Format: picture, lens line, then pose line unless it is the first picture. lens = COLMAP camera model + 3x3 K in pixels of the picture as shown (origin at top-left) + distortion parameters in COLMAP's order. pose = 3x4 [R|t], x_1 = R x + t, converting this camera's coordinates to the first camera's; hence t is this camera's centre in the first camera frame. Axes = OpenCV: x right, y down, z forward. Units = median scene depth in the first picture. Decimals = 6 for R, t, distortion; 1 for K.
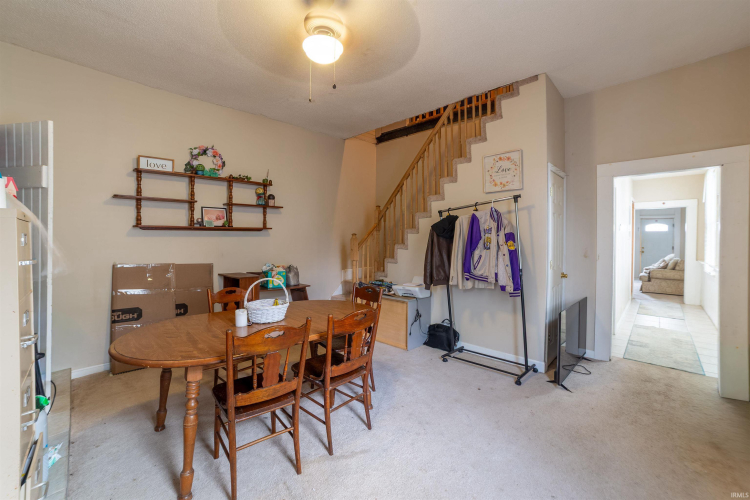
lens RADIAL K [[312.6, 0, 375.3], [0, 312.6, 239.0], [0, 0, 1]] dist [-0.107163, 0.042987]
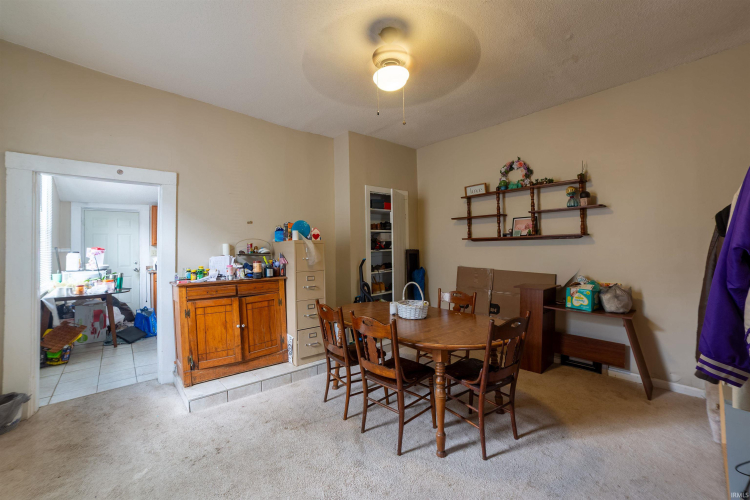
lens RADIAL K [[312.6, 0, 375.3], [0, 312.6, 239.0], [0, 0, 1]] dist [-0.107163, 0.042987]
pose [[-0.106685, -0.023116, -0.994024, 0.581069], [0.005497, 0.999701, -0.023837, -0.010234], [0.994278, -0.008007, -0.106526, 0.662064]]
